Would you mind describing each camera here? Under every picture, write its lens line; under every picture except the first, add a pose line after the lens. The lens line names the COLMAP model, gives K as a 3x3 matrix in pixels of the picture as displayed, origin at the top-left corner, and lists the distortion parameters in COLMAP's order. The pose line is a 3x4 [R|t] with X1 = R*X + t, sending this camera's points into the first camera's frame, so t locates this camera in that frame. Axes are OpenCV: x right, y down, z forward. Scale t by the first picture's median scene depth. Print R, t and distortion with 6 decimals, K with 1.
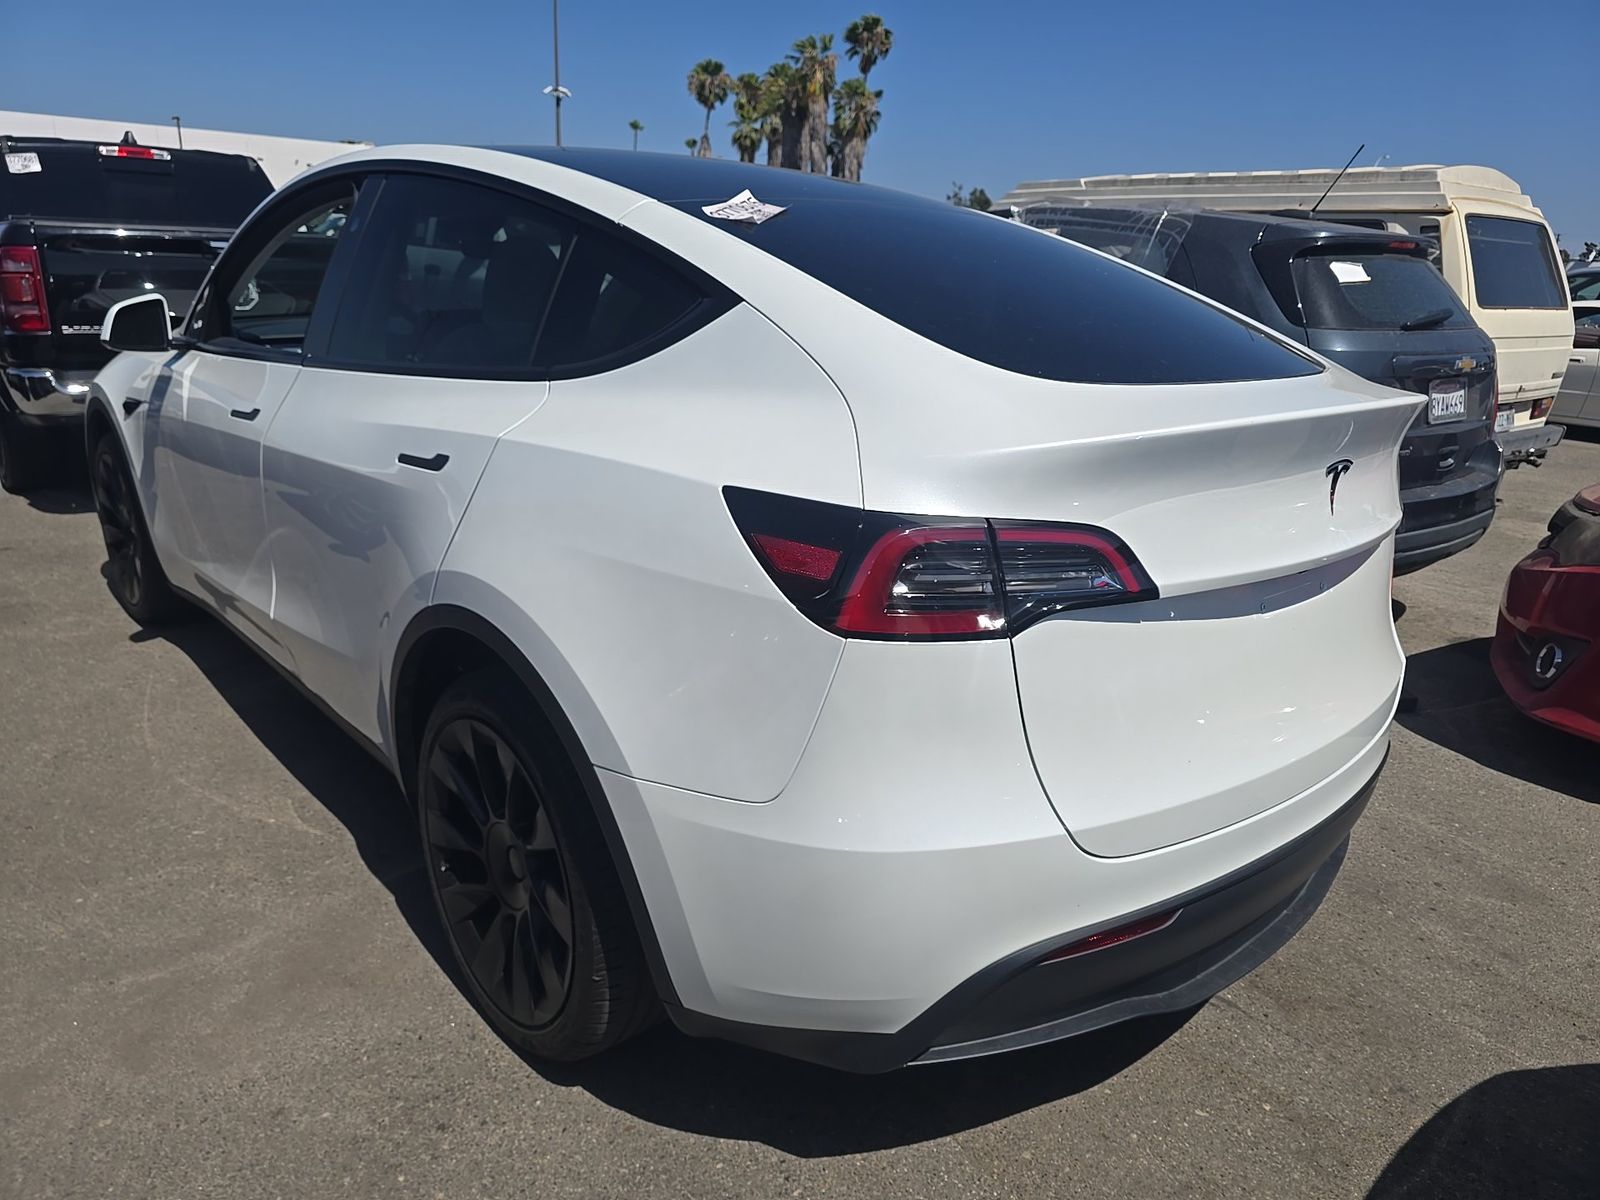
lens RADIAL K [[1196.8, 0, 797.4], [0, 1196.8, 601.9], [0, 0, 1]] dist [0.040788, -0.061966]
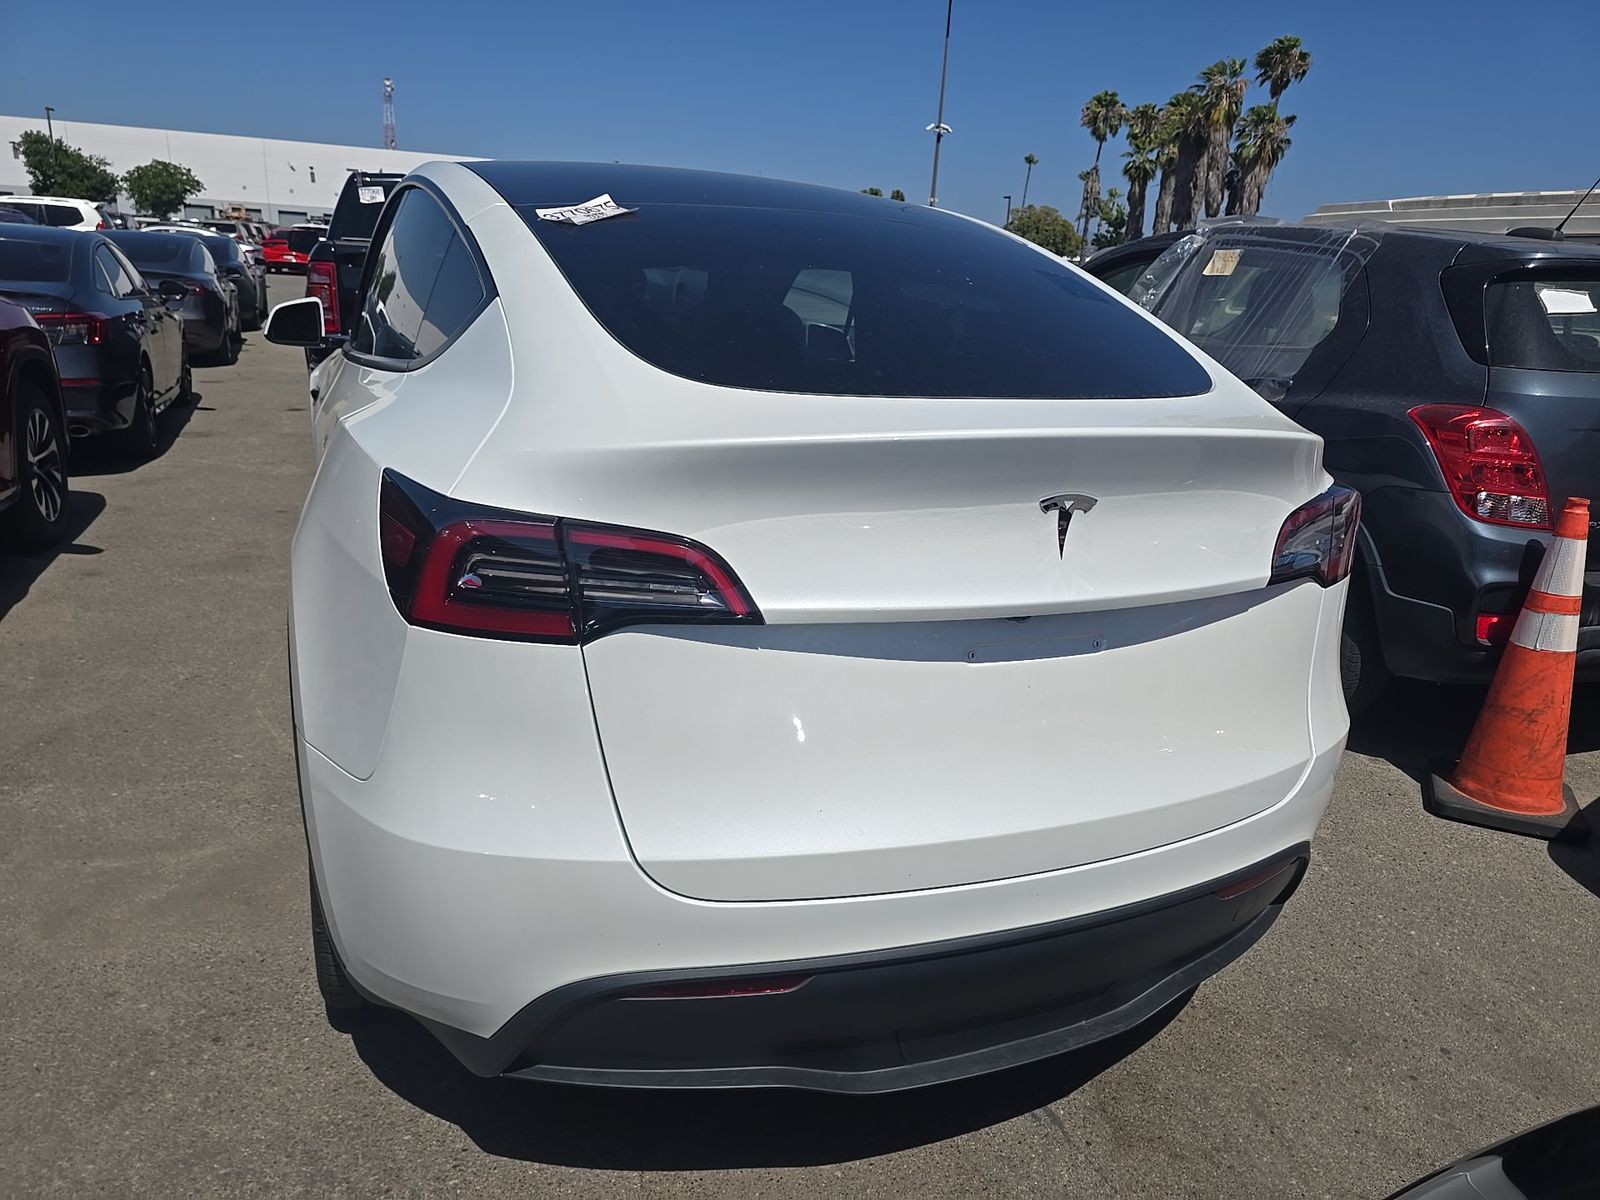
lens RADIAL K [[1181.5, 0, 804.4], [0, 1181.5, 599.6], [0, 0, 1]] dist [0.032298, -0.040100]
pose [[0.934771, 0.102841, -0.340039, 0.166942], [-0.111712, 0.993719, -0.006557, -0.005085], [0.337229, 0.044115, 0.940388, 0.044097]]
